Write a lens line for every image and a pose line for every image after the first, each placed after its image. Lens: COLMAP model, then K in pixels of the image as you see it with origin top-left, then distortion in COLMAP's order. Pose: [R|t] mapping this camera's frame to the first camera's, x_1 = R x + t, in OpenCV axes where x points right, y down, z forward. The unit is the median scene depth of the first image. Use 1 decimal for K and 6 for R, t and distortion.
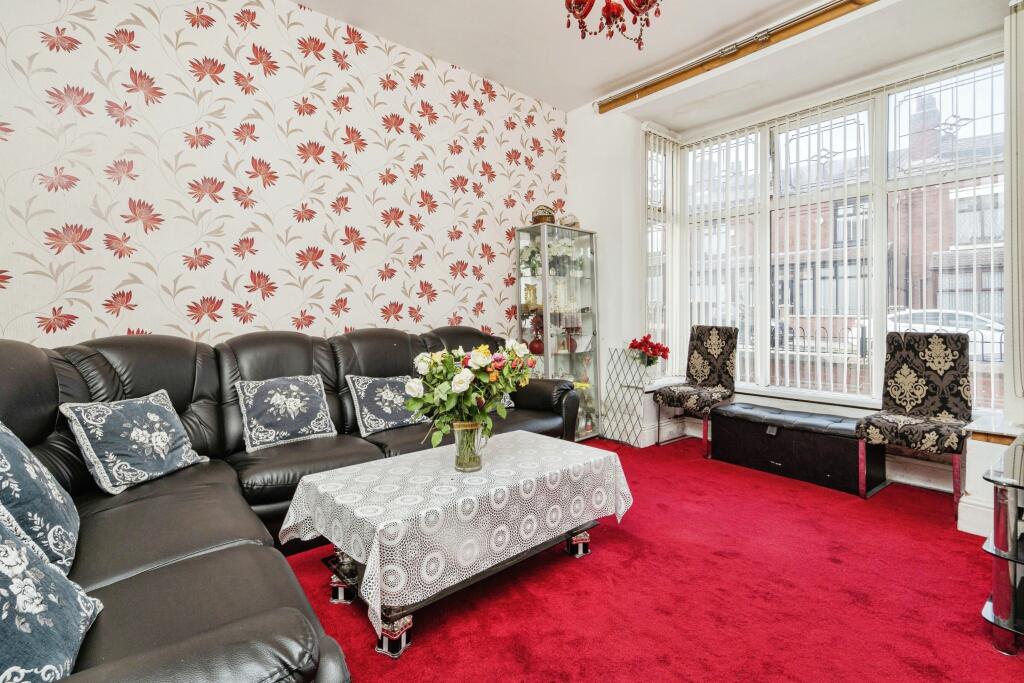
lens RADIAL K [[473.7, 0, 511.7], [0, 473.7, 311.2], [0, 0, 1]] dist [-0.015413, -0.000081]
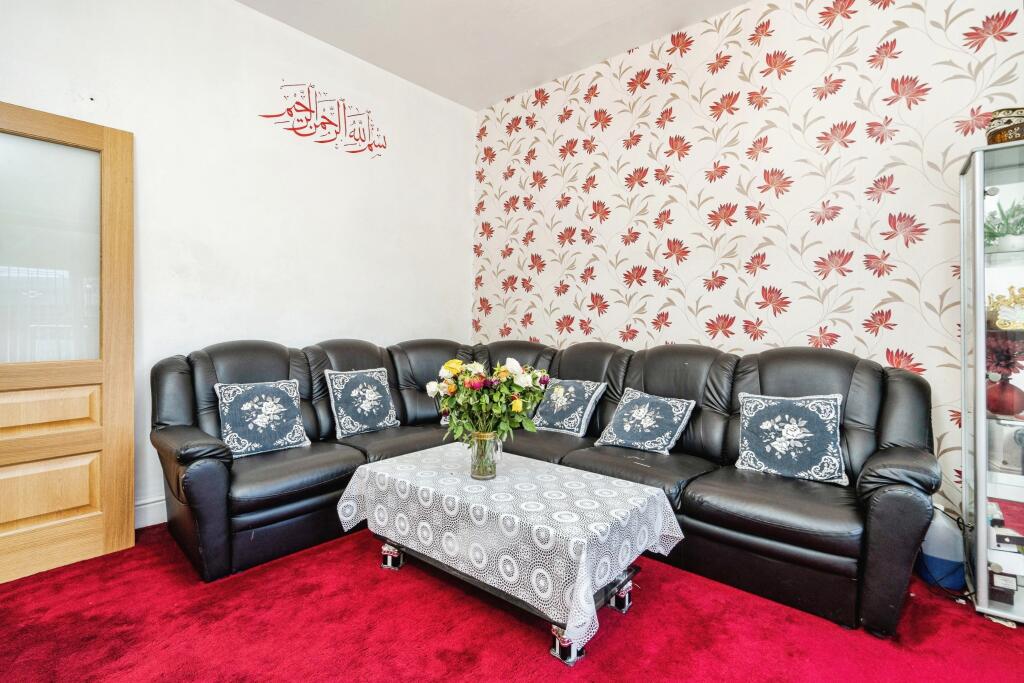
lens RADIAL K [[485.3, 0, 511.5], [0, 485.3, 299.3], [0, 0, 1]] dist [0.074399, -0.000236]
pose [[0.179307, -0.058750, -0.982037, 0.554097], [-0.004218, 0.998160, -0.060484, 0.007627], [0.983784, 0.014987, 0.178729, 0.466528]]
